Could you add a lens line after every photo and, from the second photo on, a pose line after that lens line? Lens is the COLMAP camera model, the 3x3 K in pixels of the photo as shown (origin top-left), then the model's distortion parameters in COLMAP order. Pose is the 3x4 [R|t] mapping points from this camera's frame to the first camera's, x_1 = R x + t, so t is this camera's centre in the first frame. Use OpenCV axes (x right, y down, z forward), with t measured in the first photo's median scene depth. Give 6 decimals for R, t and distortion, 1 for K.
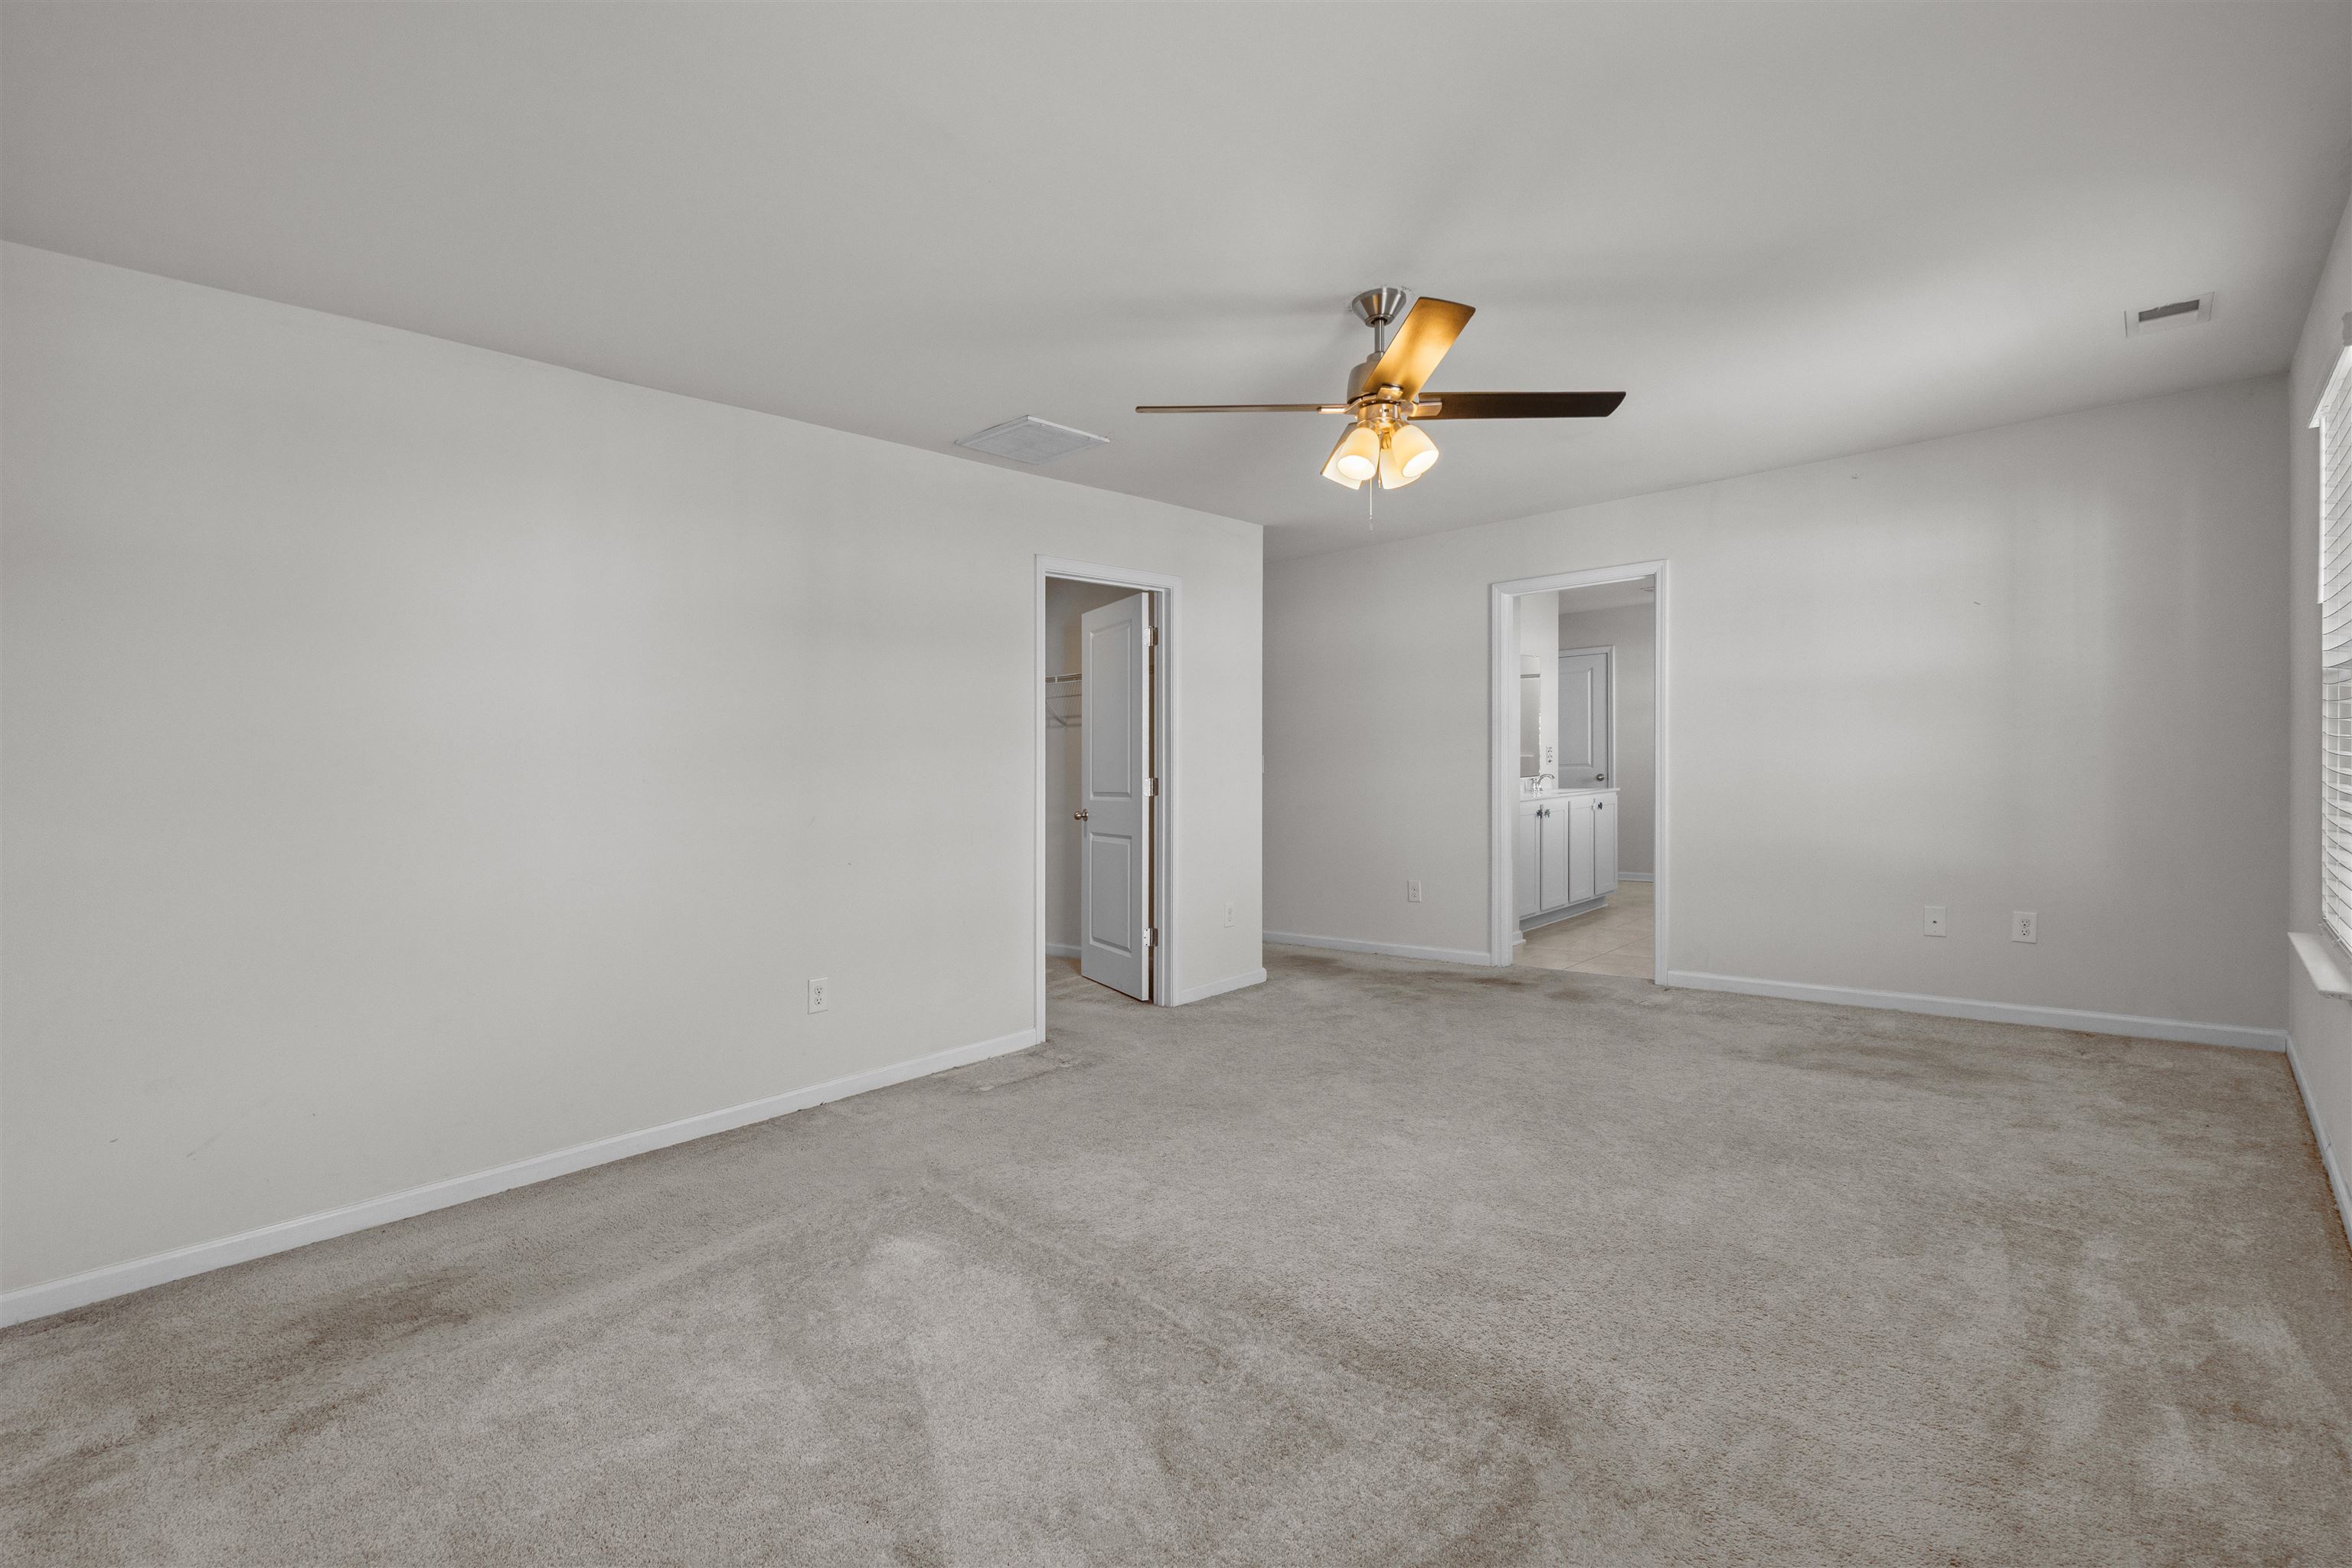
lens RADIAL K [[1081.3, 0, 1176.0], [0, 1081.3, 784.0], [0, 0, 1]] dist [-0.001141, -0.000154]
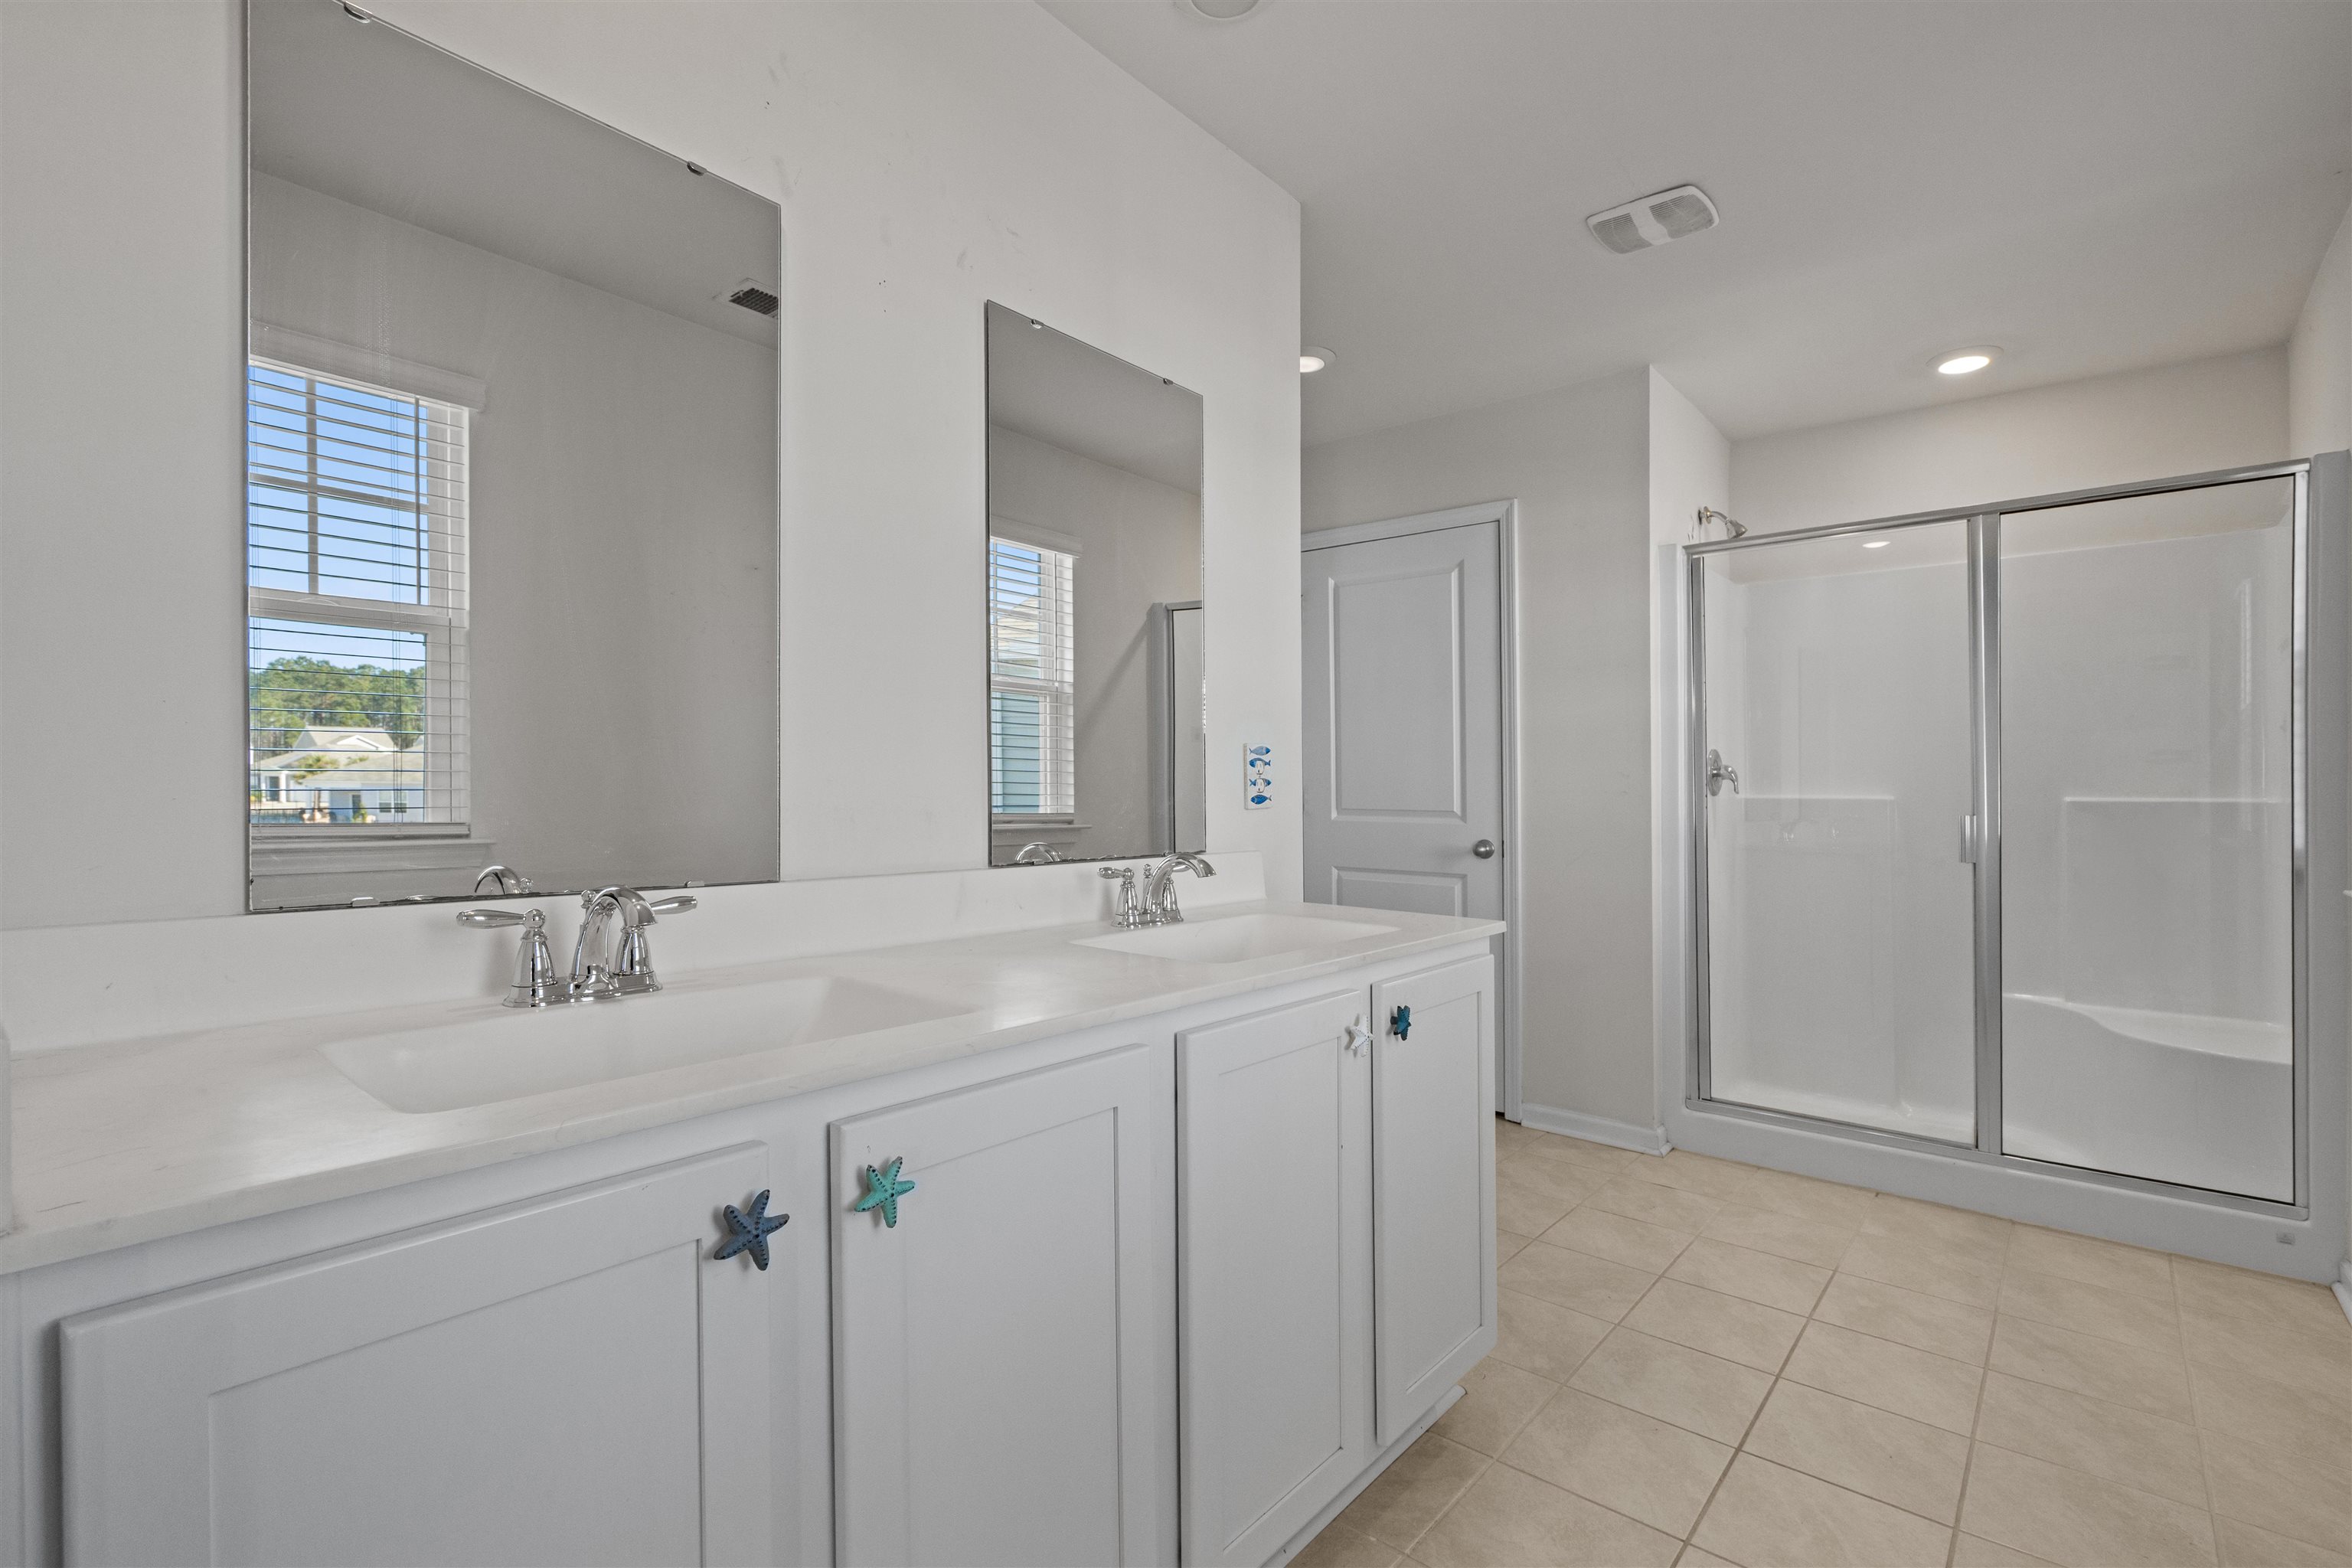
lens RADIAL K [[1081.2, 0, 1178.9], [0, 1081.2, 808.5], [0, 0, 1]] dist [0.001610, 0.000498]
pose [[0.998320, 0.012444, 0.056582, 0.267815], [-0.011013, 0.999613, -0.025543, -0.009996], [-0.056878, 0.024877, 0.998071, 0.633586]]
